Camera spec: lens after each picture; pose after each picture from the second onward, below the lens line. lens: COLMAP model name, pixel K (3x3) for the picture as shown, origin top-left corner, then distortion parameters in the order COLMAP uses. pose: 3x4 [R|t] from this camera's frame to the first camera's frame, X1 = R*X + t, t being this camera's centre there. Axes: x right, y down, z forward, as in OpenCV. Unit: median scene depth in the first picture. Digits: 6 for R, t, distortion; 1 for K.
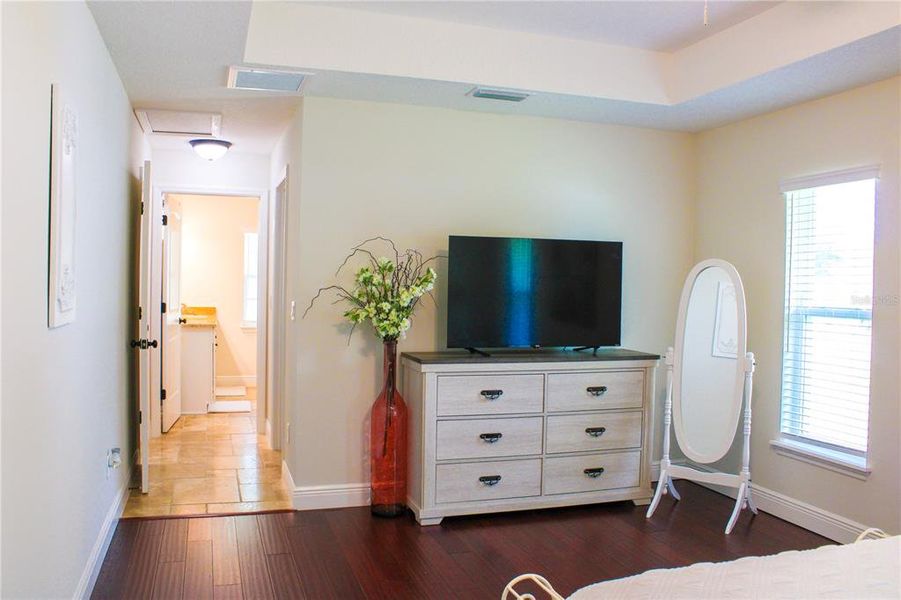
lens RADIAL K [[750.5, 0, 447.3], [0, 750.5, 296.2], [0, 0, 1]] dist [-0.165077, 0.144677]
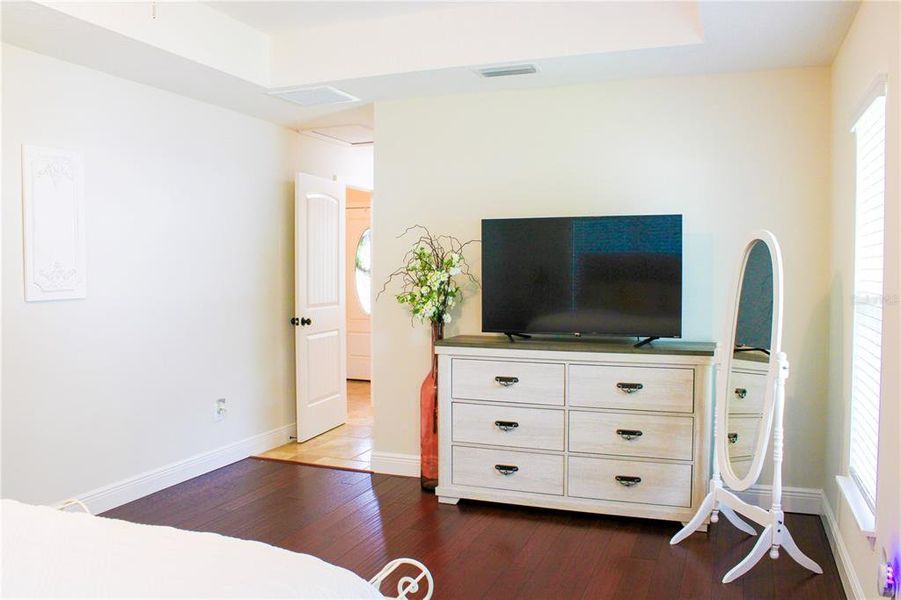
lens RADIAL K [[750.5, 0, 447.3], [0, 750.5, 296.2], [0, 0, 1]] dist [-0.165077, 0.144677]
pose [[0.774188, 0.005528, -0.632931, 0.596347], [0.001948, 0.999936, 0.011116, 0.010104], [0.632952, -0.009839, 0.774128, 0.197213]]
